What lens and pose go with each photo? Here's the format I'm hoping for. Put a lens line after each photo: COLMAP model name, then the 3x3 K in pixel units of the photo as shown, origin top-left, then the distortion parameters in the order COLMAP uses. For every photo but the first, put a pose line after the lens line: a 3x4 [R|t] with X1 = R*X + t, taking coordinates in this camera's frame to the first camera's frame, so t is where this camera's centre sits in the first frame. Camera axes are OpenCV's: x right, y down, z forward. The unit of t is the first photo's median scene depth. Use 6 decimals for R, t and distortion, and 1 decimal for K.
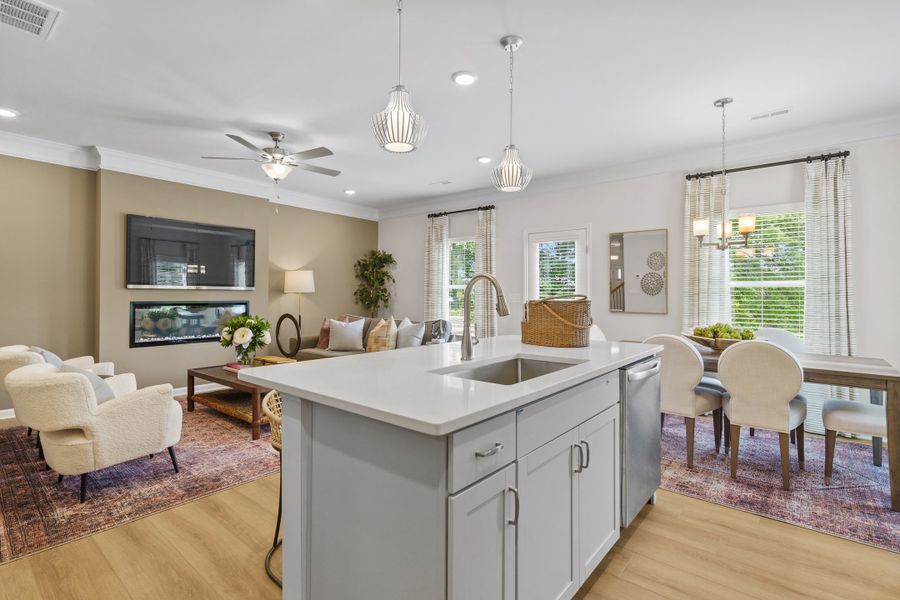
lens RADIAL K [[444.3, 0, 457.4], [0, 444.3, 290.5], [0, 0, 1]] dist [0.001540, 0.001673]
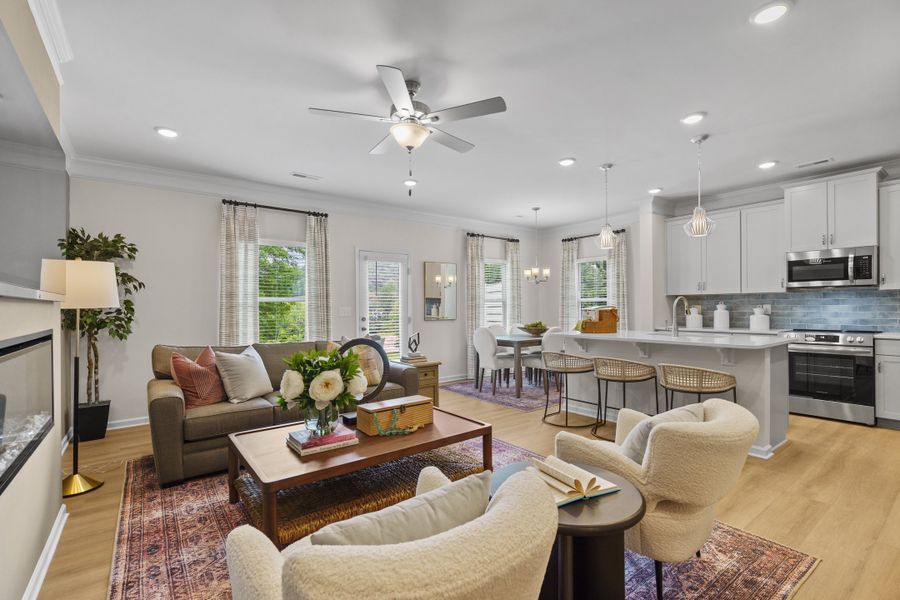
lens RADIAL K [[411.6, 0, 456.2], [0, 411.6, 306.4], [0, 0, 1]] dist [-0.005755, 0.000847]
pose [[0.212180, -0.005223, 0.977217, -0.859733], [-0.001566, 0.999983, 0.005685, -0.000057], [-0.977229, -0.002737, 0.212169, 0.651203]]
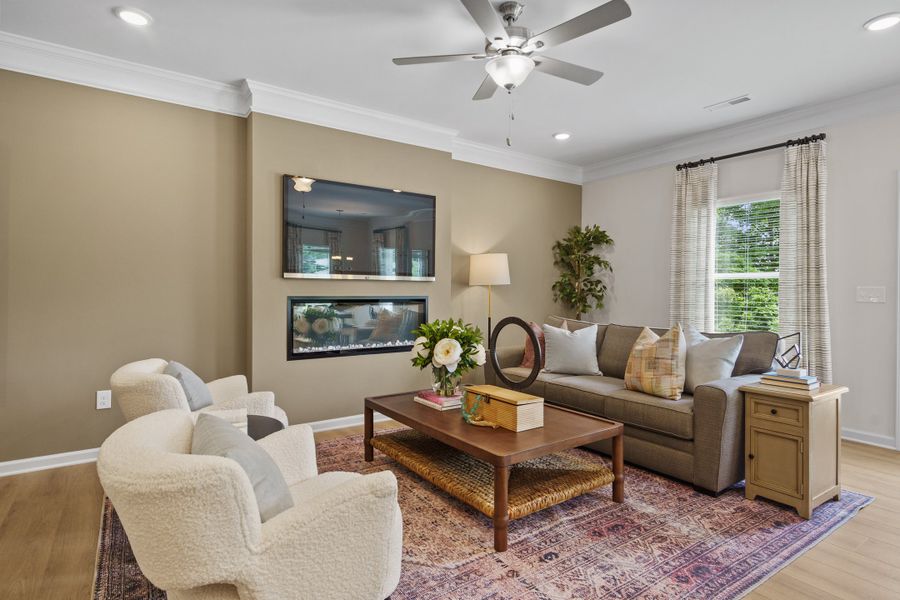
lens RADIAL K [[482.8, 0, 447.3], [0, 482.8, 294.7], [0, 0, 1]] dist [0.001146, -0.000629]
pose [[0.960685, 0.003324, -0.277622, -0.256829], [0.000450, 0.999908, 0.013530, 0.011429], [0.277642, -0.013123, 0.960595, 0.305623]]
